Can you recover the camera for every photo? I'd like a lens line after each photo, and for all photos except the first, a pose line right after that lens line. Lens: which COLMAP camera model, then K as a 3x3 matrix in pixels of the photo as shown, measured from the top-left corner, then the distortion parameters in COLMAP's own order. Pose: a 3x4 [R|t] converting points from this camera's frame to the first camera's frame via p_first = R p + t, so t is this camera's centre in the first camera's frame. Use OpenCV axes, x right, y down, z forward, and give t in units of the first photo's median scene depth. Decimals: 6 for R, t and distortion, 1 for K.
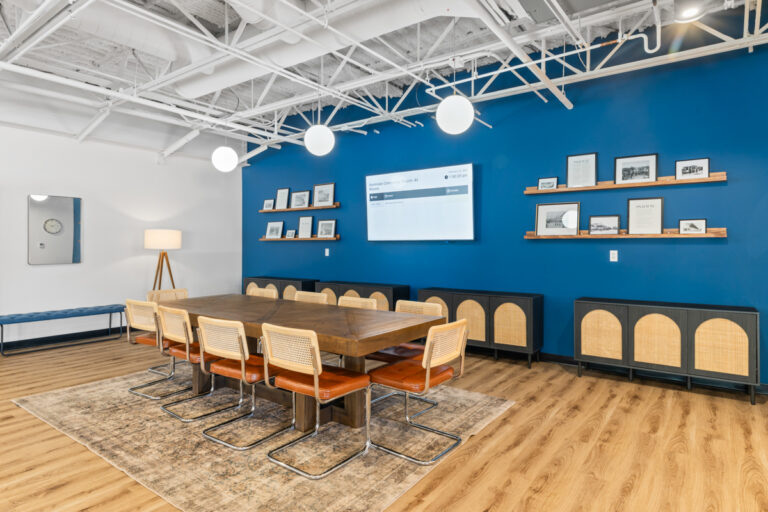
lens RADIAL K [[444.4, 0, 383.5], [0, 444.4, 251.7], [0, 0, 1]] dist [-0.000137, -0.000015]
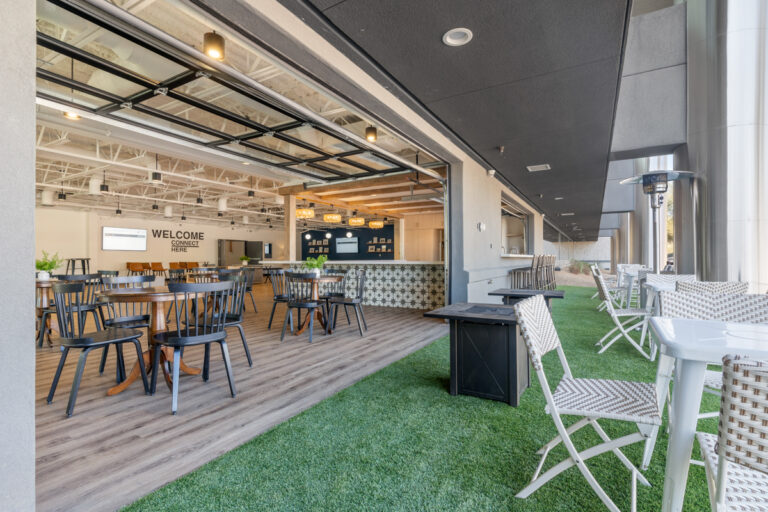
lens RADIAL K [[371.2, 0, 383.7], [0, 371.2, 256.6], [0, 0, 1]] dist [-0.020362, -0.000120]
pose [[0.994433, -0.003512, 0.105309, 0.049395], [0.005479, 0.999816, -0.018397, 0.097887], [-0.105225, 0.018872, 0.994269, -3.153991]]
